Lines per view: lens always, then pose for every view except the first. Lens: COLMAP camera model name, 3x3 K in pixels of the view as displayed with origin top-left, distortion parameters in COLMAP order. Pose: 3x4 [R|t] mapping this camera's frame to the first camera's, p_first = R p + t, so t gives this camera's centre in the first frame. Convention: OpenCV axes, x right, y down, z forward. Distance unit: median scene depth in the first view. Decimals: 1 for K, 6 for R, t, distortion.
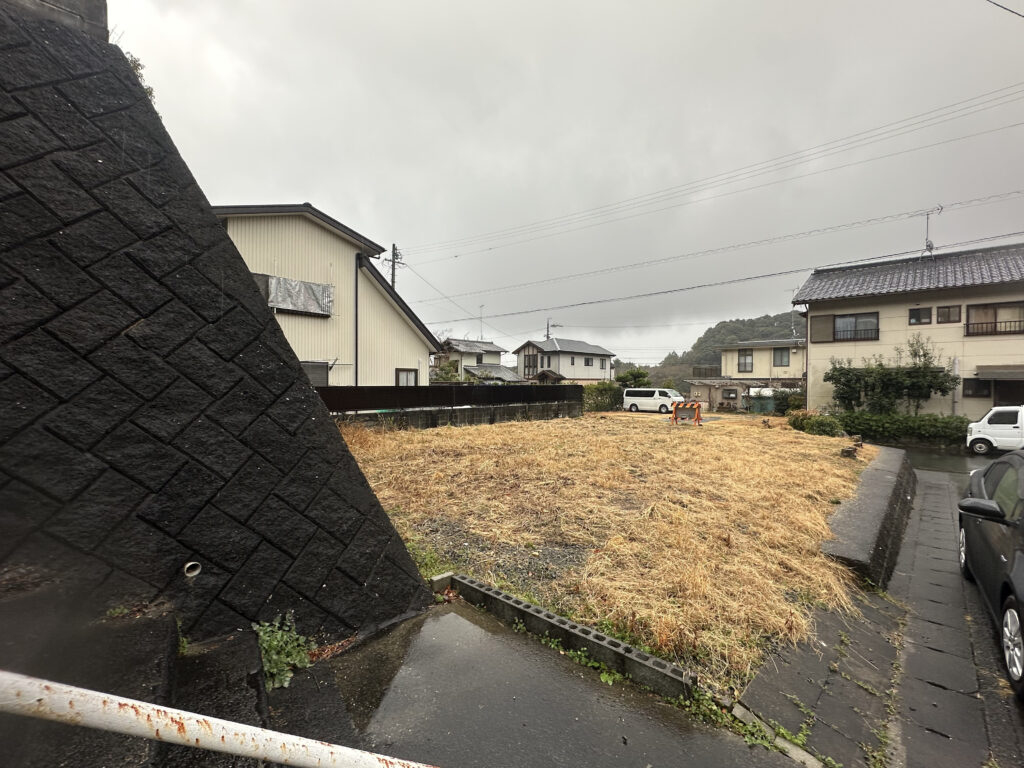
lens RADIAL K [[449.0, 0, 502.6], [0, 449.0, 375.3], [0, 0, 1]] dist [-0.004294, 0.001022]
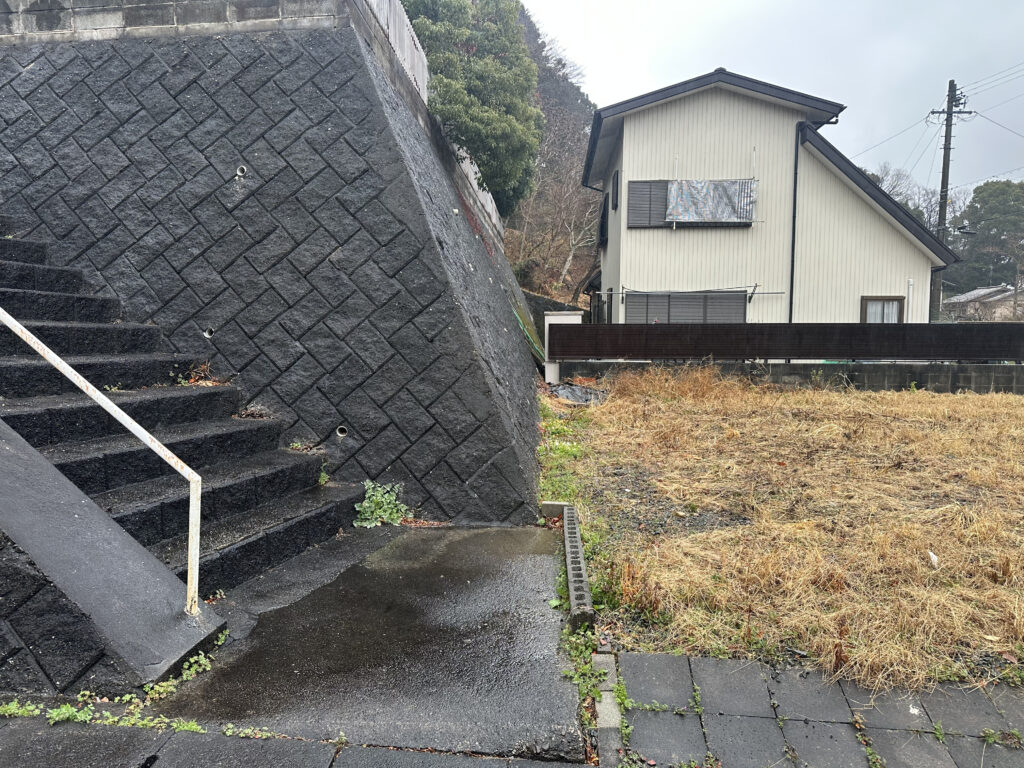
lens RADIAL K [[735.0, 0, 574.5], [0, 735.0, 373.9], [0, 0, 1]] dist [0.044178, -0.012694]
pose [[0.666971, 0.043894, -0.743790, 1.255733], [0.005978, 0.997916, 0.064251, 0.108374], [0.745060, -0.047300, 0.665319, 0.046460]]
